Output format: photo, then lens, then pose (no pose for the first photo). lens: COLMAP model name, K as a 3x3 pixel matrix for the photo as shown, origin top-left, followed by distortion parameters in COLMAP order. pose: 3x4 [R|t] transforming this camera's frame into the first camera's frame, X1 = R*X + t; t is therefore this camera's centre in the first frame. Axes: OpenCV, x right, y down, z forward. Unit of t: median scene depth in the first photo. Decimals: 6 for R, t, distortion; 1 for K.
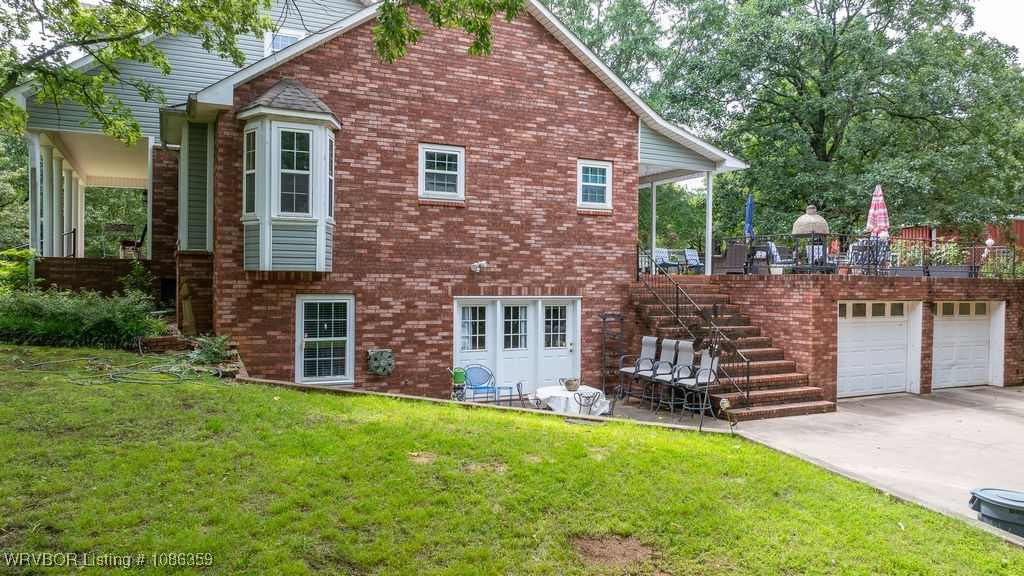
lens RADIAL K [[723.8, 0, 518.4], [0, 723.8, 283.3], [0, 0, 1]] dist [-0.034742, 0.040279]
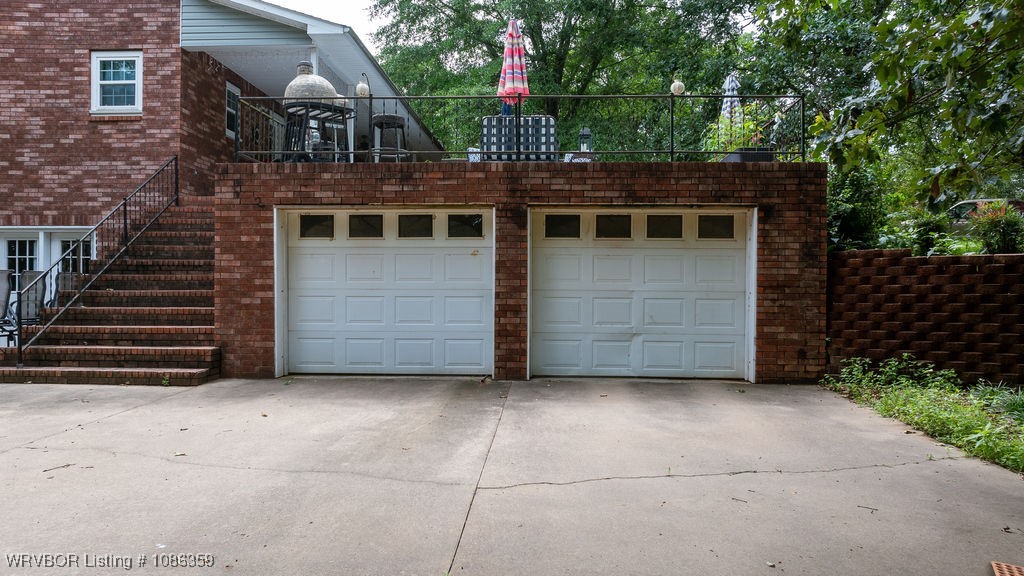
lens RADIAL K [[723.8, 0, 516.1], [0, 723.8, 285.9], [0, 0, 1]] dist [-0.034742, 0.040279]
pose [[0.871818, -0.007709, -0.489770, 0.915858], [0.002761, 0.999938, -0.010823, 0.097636], [0.489823, 0.008083, 0.871784, 0.581777]]
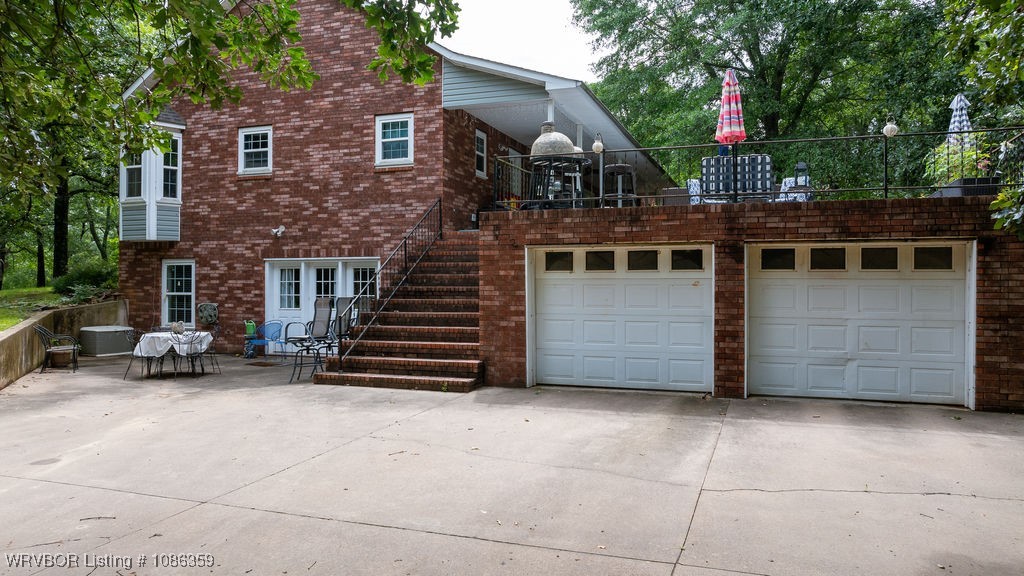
lens RADIAL K [[723.8, 0, 514.5], [0, 723.8, 284.6], [0, 0, 1]] dist [-0.034742, 0.040279]
pose [[0.690496, -0.012203, -0.723233, 0.966537], [0.002880, 0.999896, -0.014121, 0.073316], [0.723330, 0.007668, 0.690460, 0.494137]]
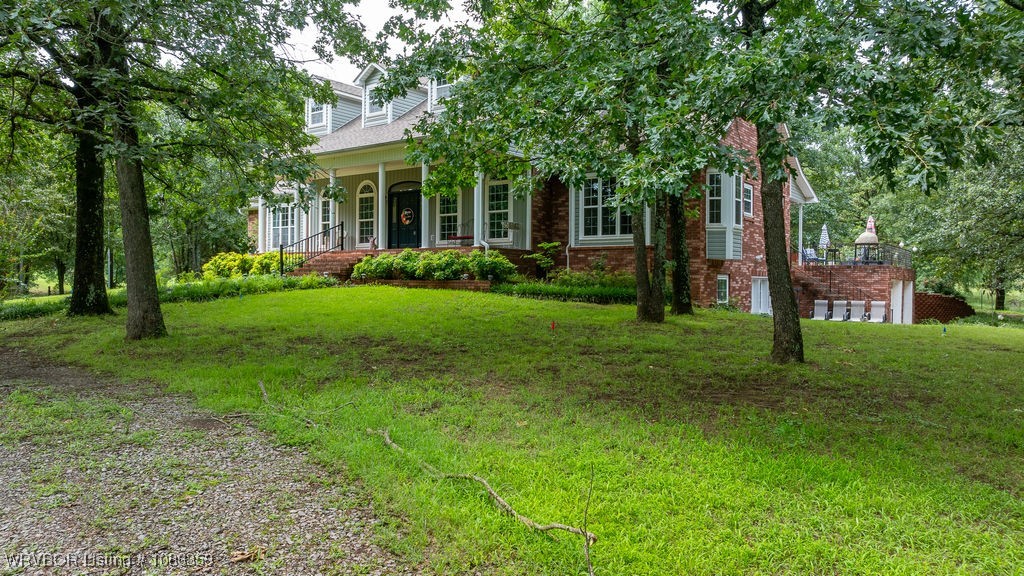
lens RADIAL K [[723.8, 0, 511.6], [0, 723.8, 284.4], [0, 0, 1]] dist [-0.034742, 0.040279]
pose [[0.890006, -0.004786, 0.455923, -1.285243], [0.003272, 0.999986, 0.004110, 0.026923], [-0.455936, -0.002166, 0.890010, -0.202961]]
